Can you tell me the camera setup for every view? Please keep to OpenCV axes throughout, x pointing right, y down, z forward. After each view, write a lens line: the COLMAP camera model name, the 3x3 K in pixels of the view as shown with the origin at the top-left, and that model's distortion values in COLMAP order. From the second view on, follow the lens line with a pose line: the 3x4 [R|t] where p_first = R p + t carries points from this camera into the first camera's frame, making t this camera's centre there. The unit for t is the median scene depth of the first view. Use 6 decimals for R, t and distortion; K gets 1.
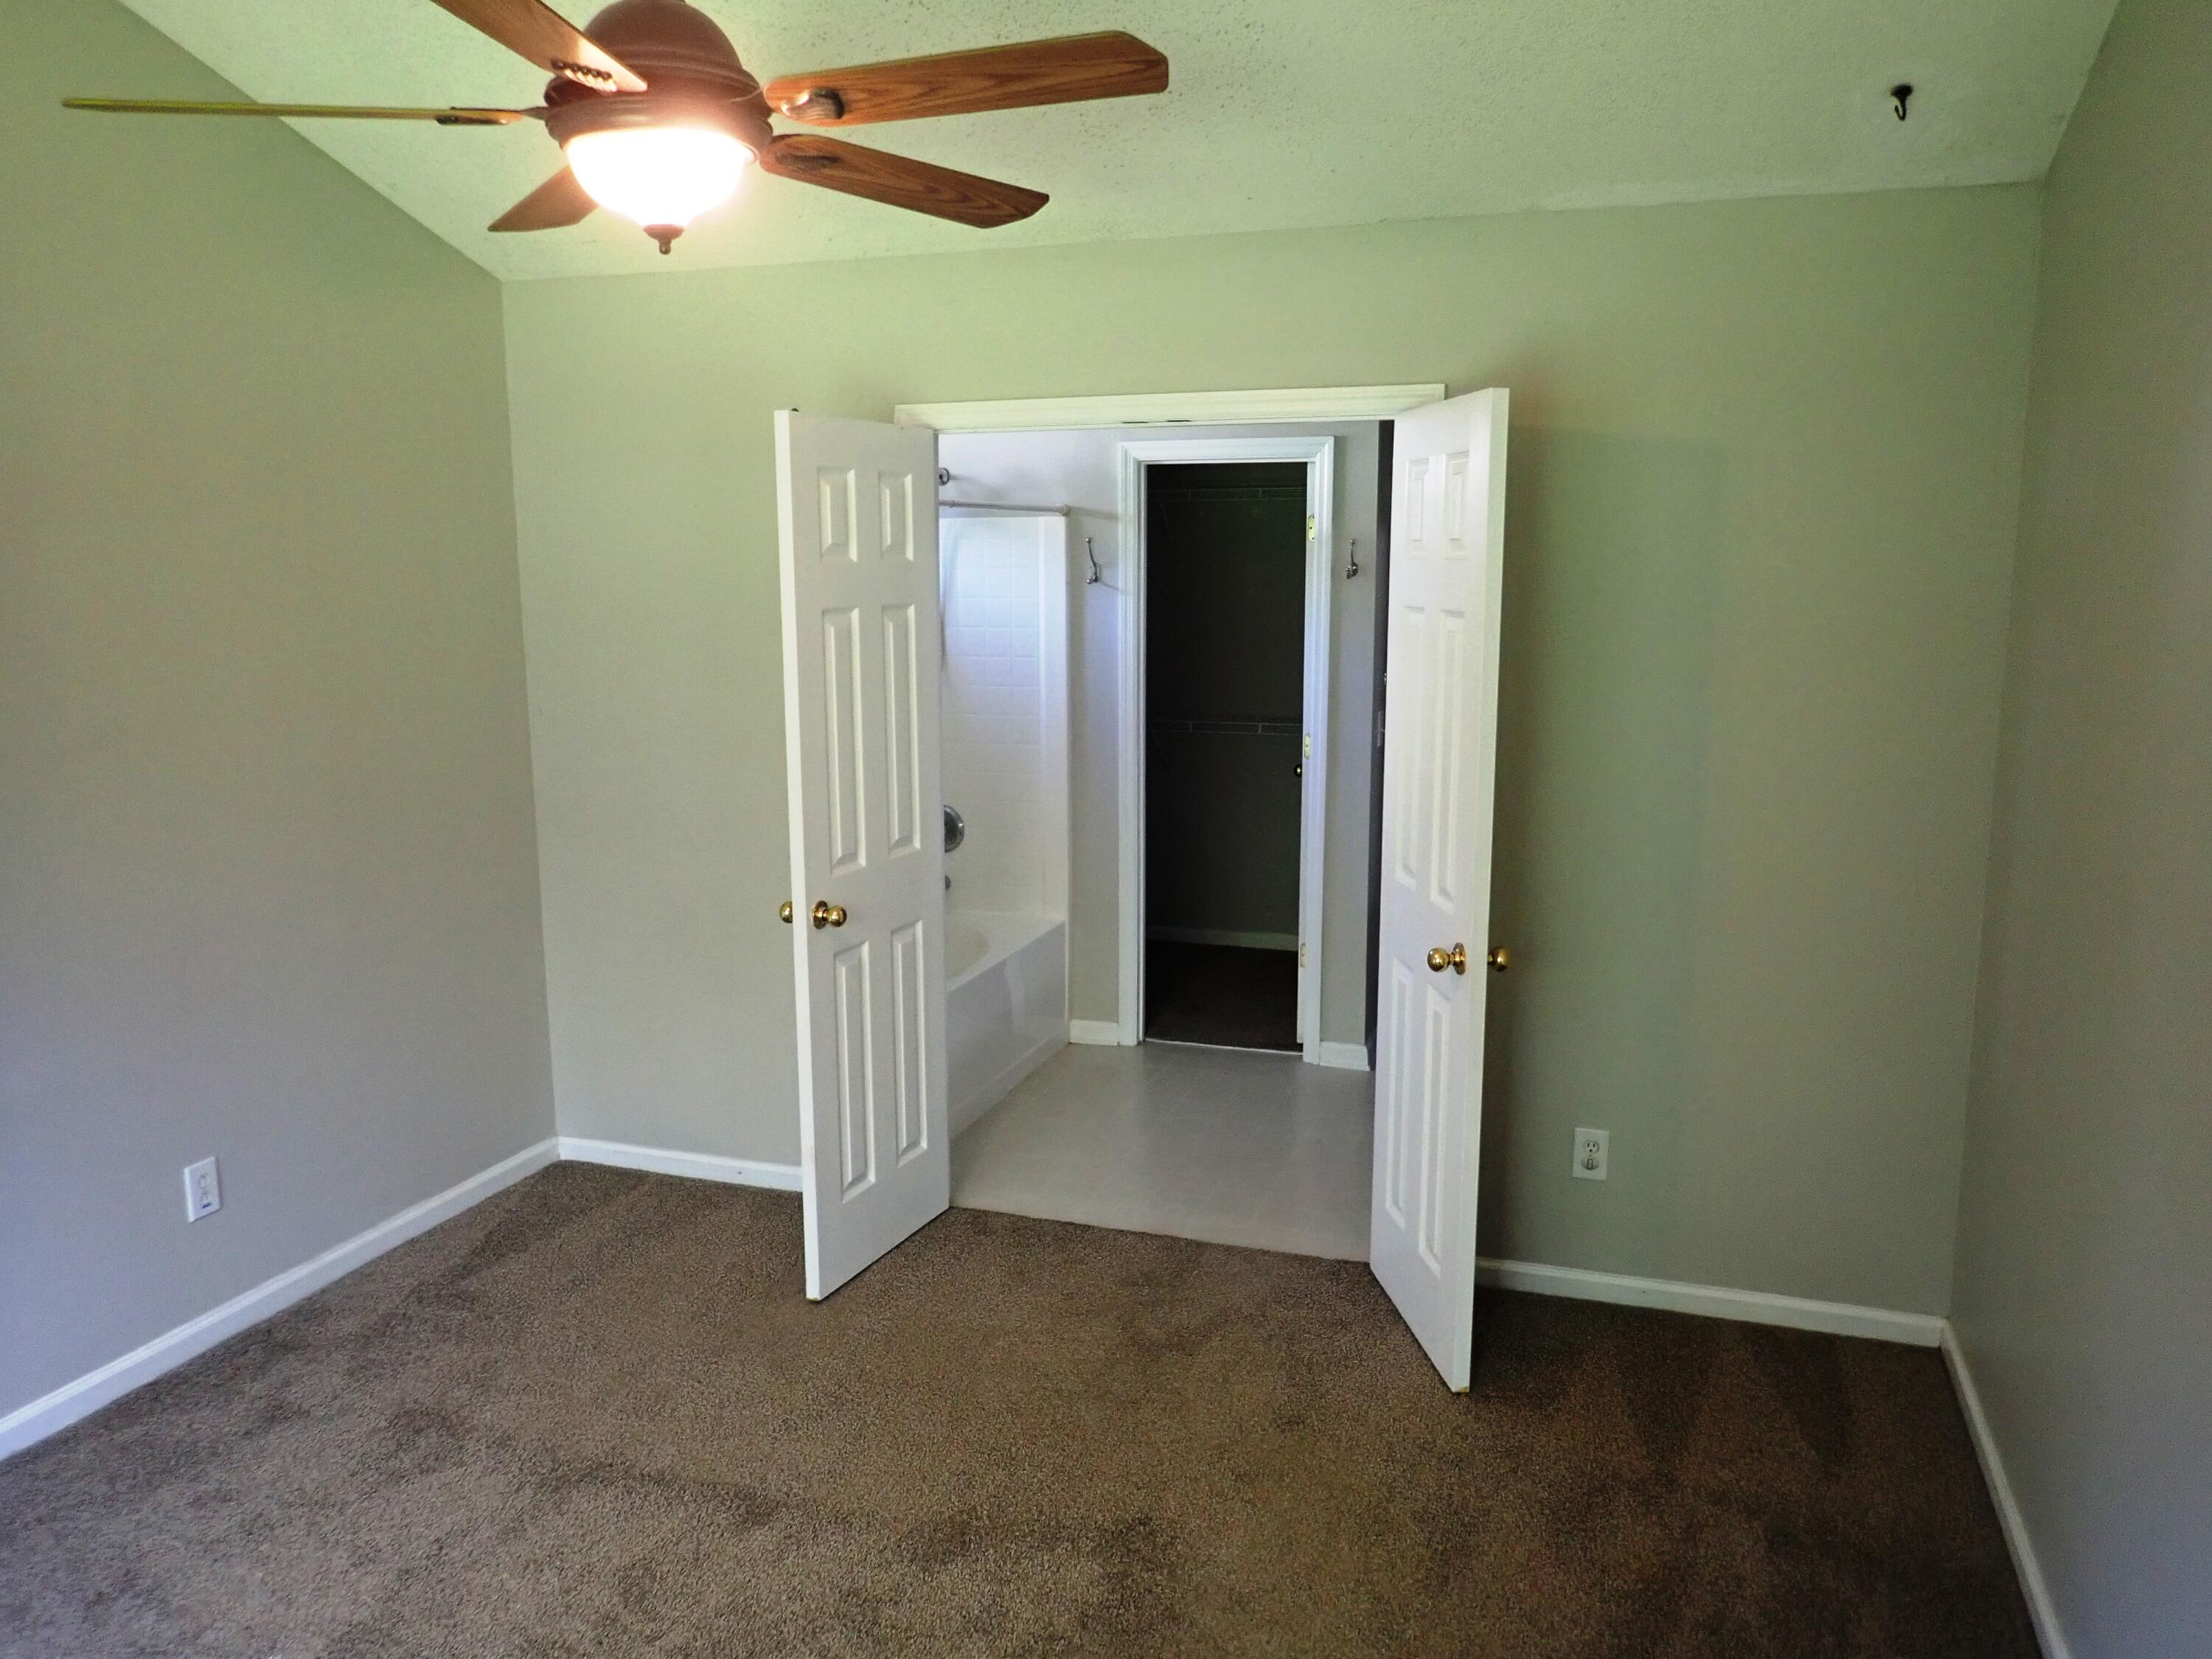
lens RADIAL K [[1623.9, 0, 1106.0], [0, 1623.9, 829.5], [0, 0, 1]] dist [0.000448, -0.008458]
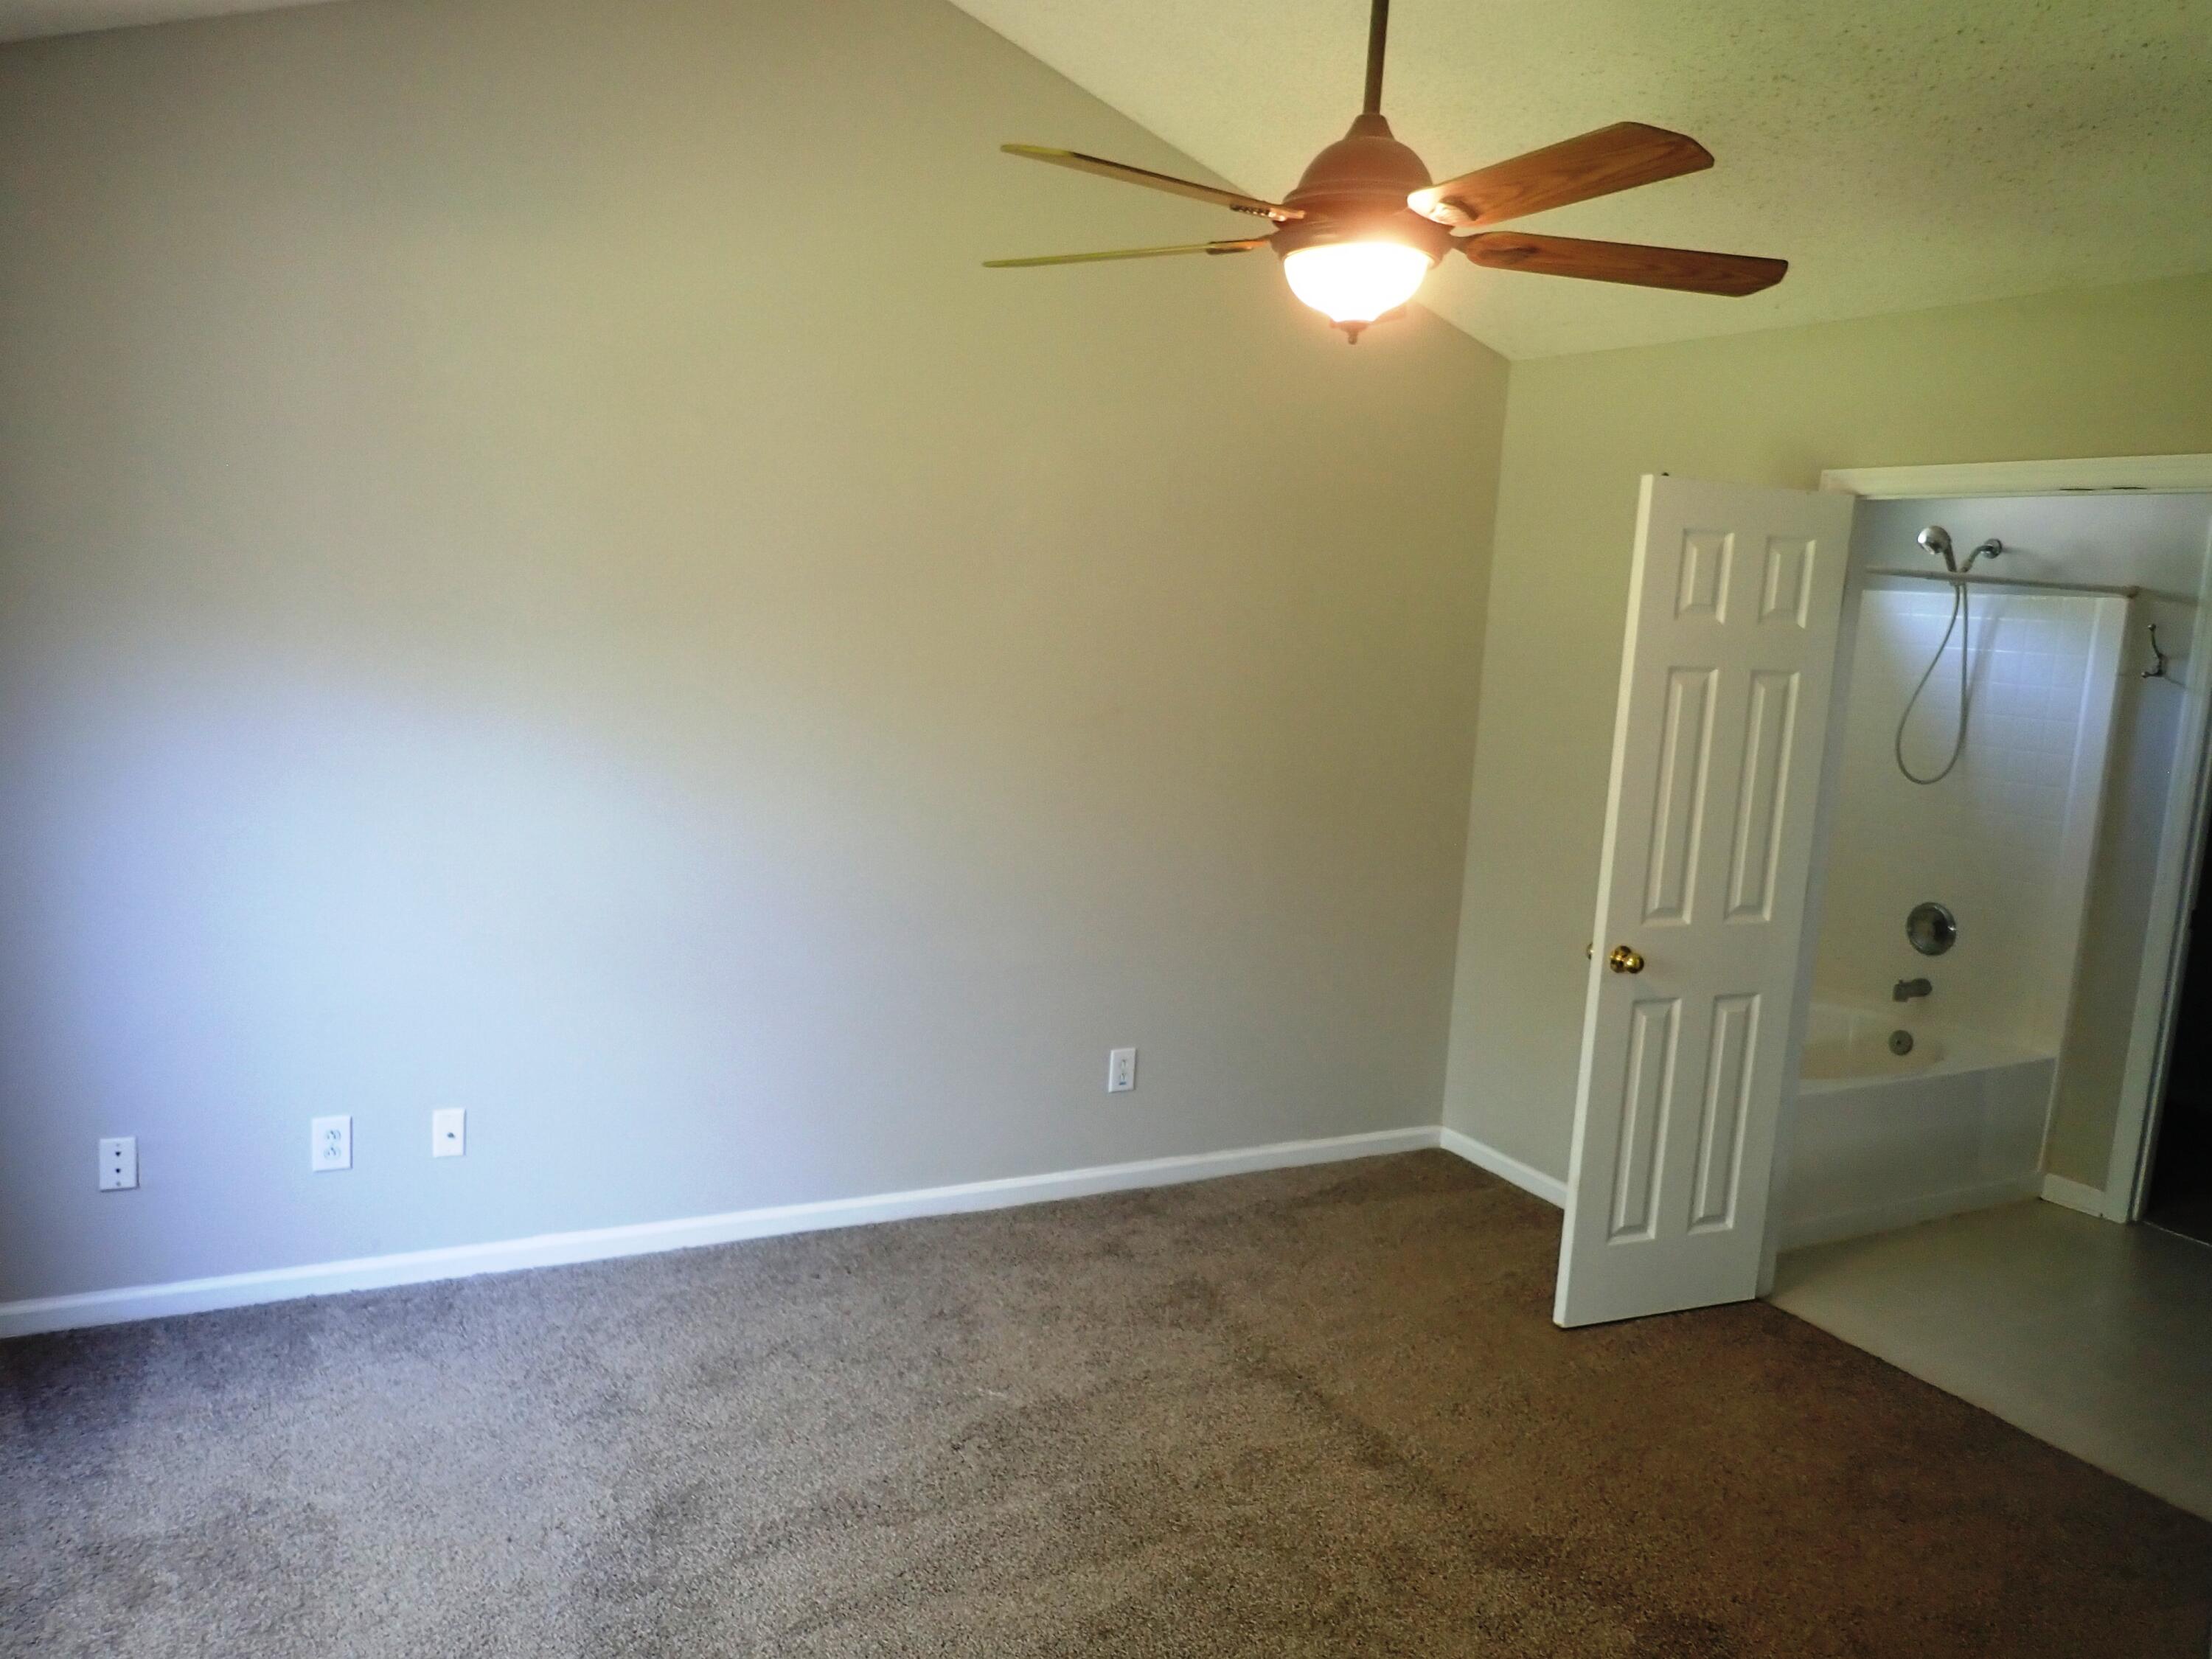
lens RADIAL K [[1623.9, 0, 1106.0], [0, 1623.9, 829.5], [0, 0, 1]] dist [0.000448, -0.008458]
pose [[0.731773, 0.146241, -0.665674, 0.260113], [-0.172467, 0.984653, 0.026725, 0.000325], [0.659365, 0.095250, 0.745764, 0.007120]]
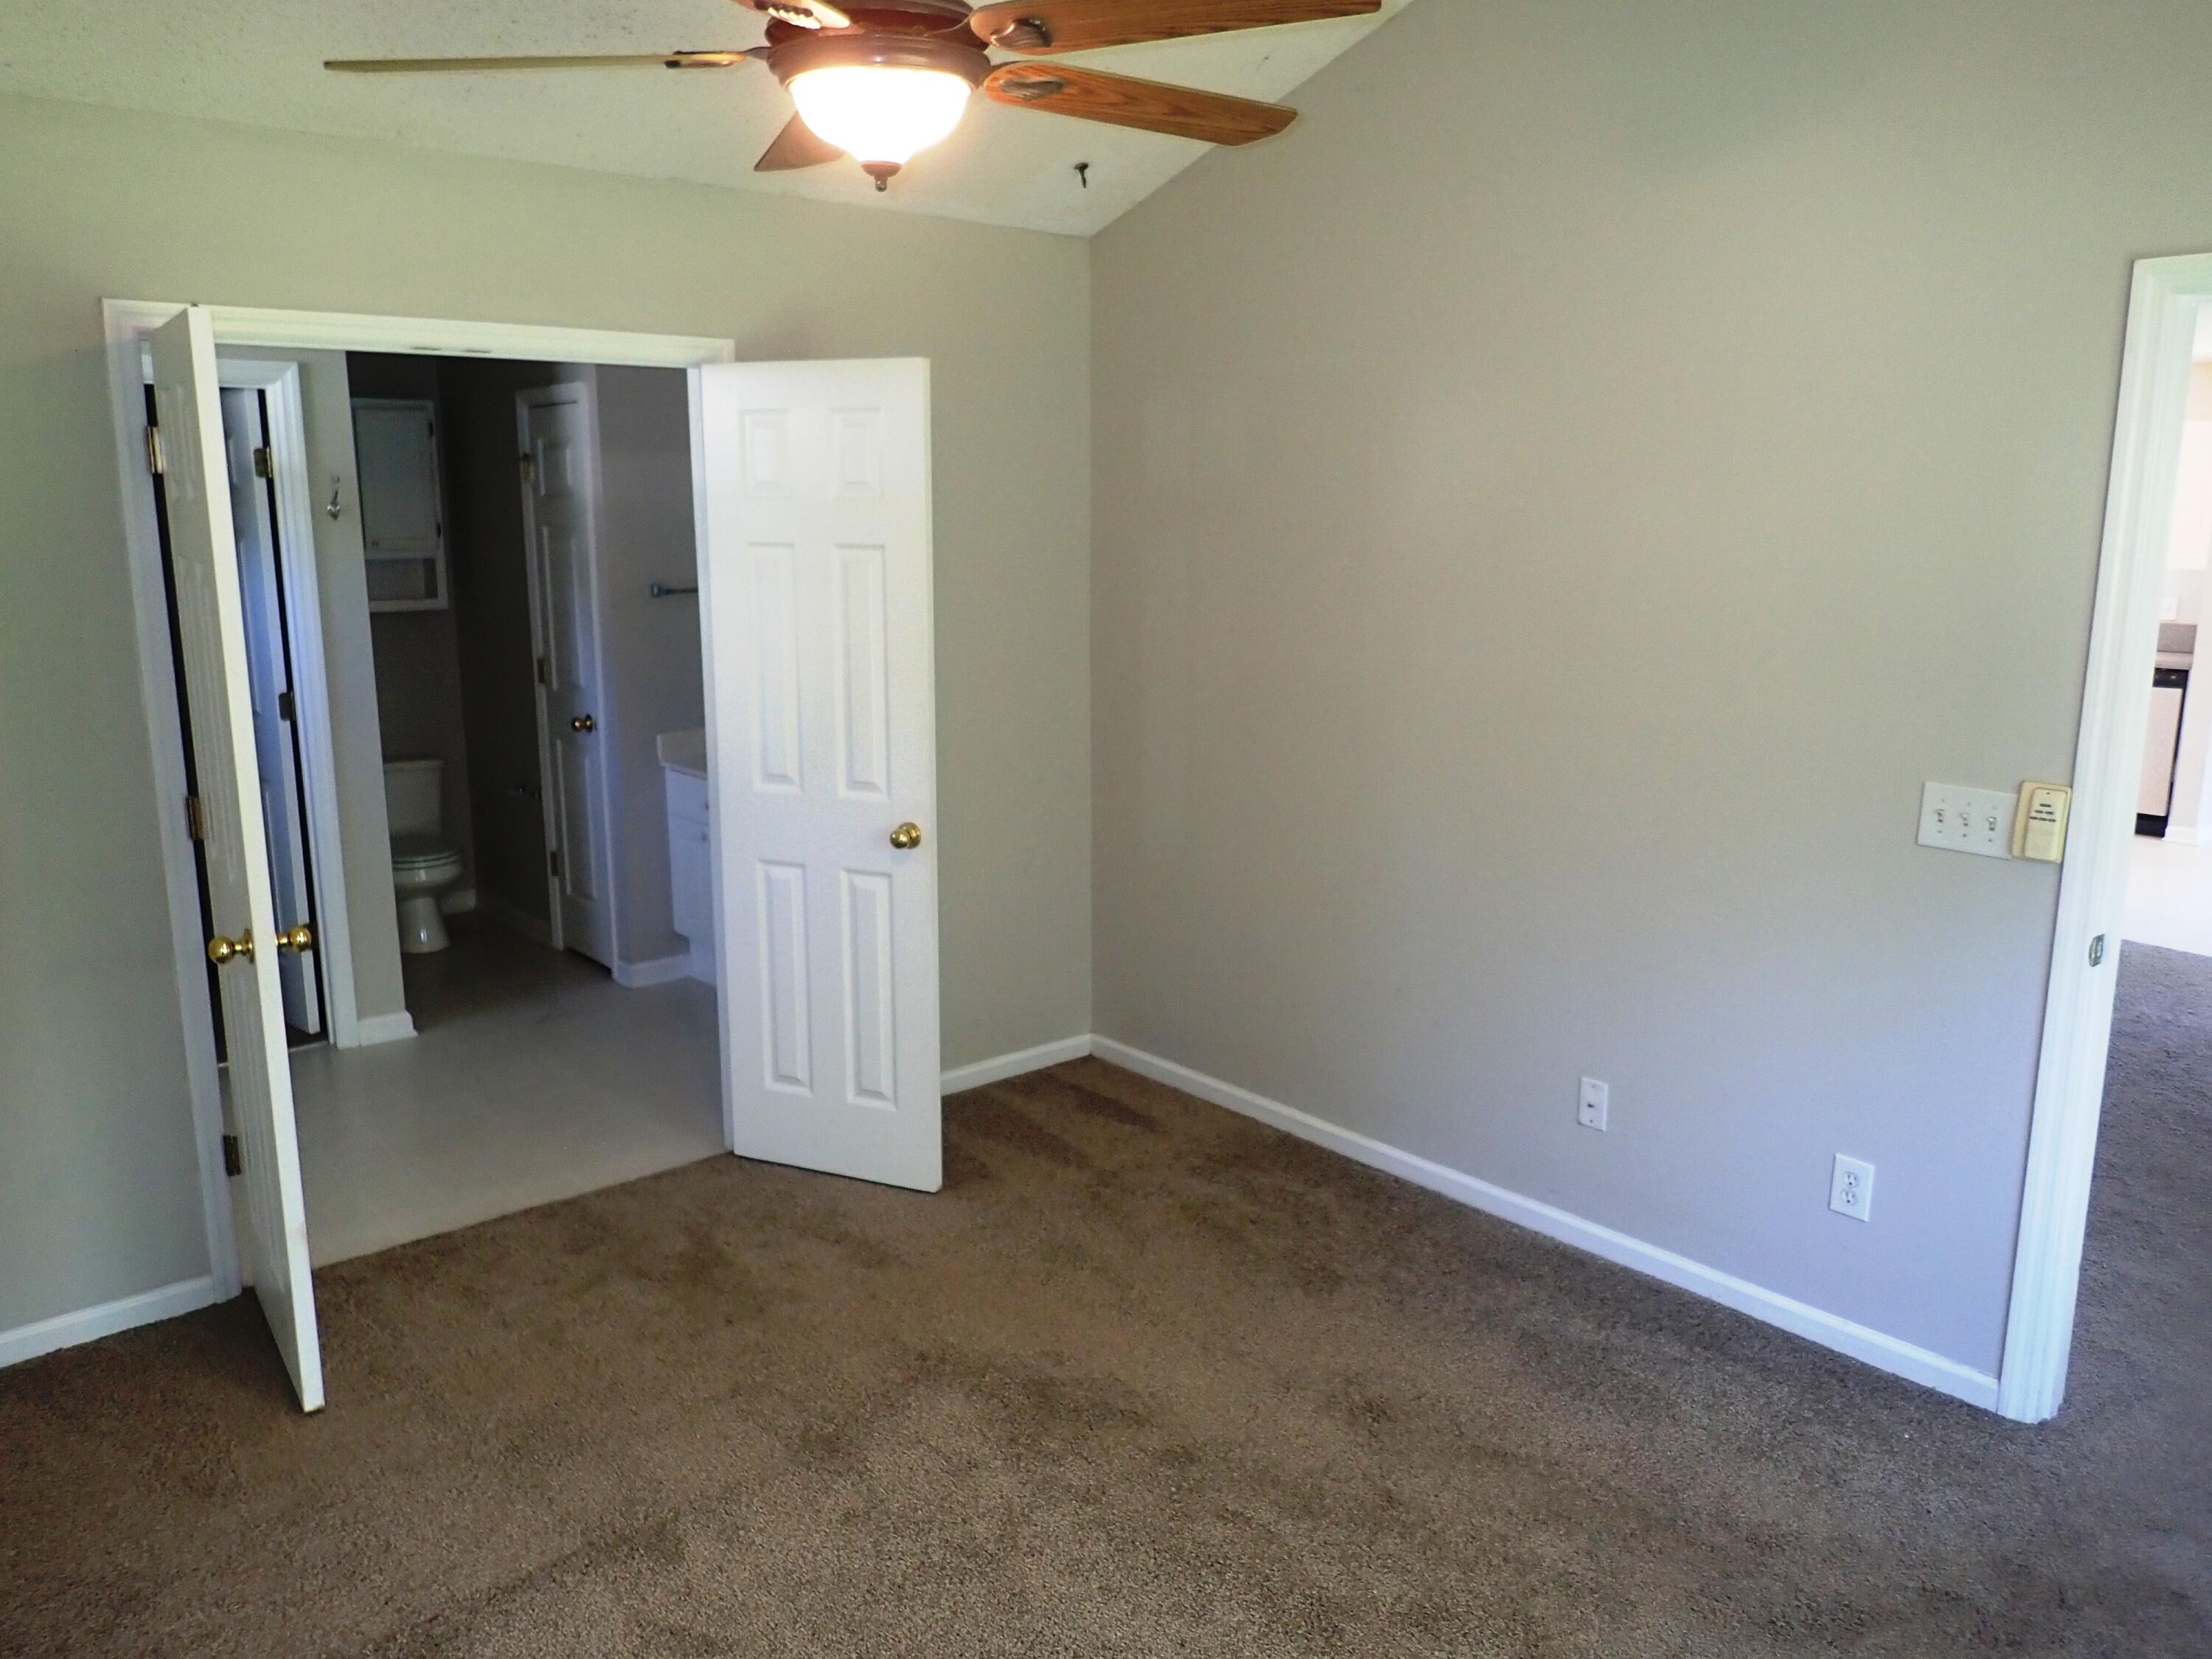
lens RADIAL K [[1658.4, 0, 1106.9], [0, 1658.4, 810.8], [0, 0, 1]] dist [0.002026, -0.000389]
pose [[0.513449, -0.165137, 0.842081, -0.653743], [0.139173, 0.984342, 0.108176, -0.045195], [-0.846759, 0.061652, 0.528392, 0.201043]]
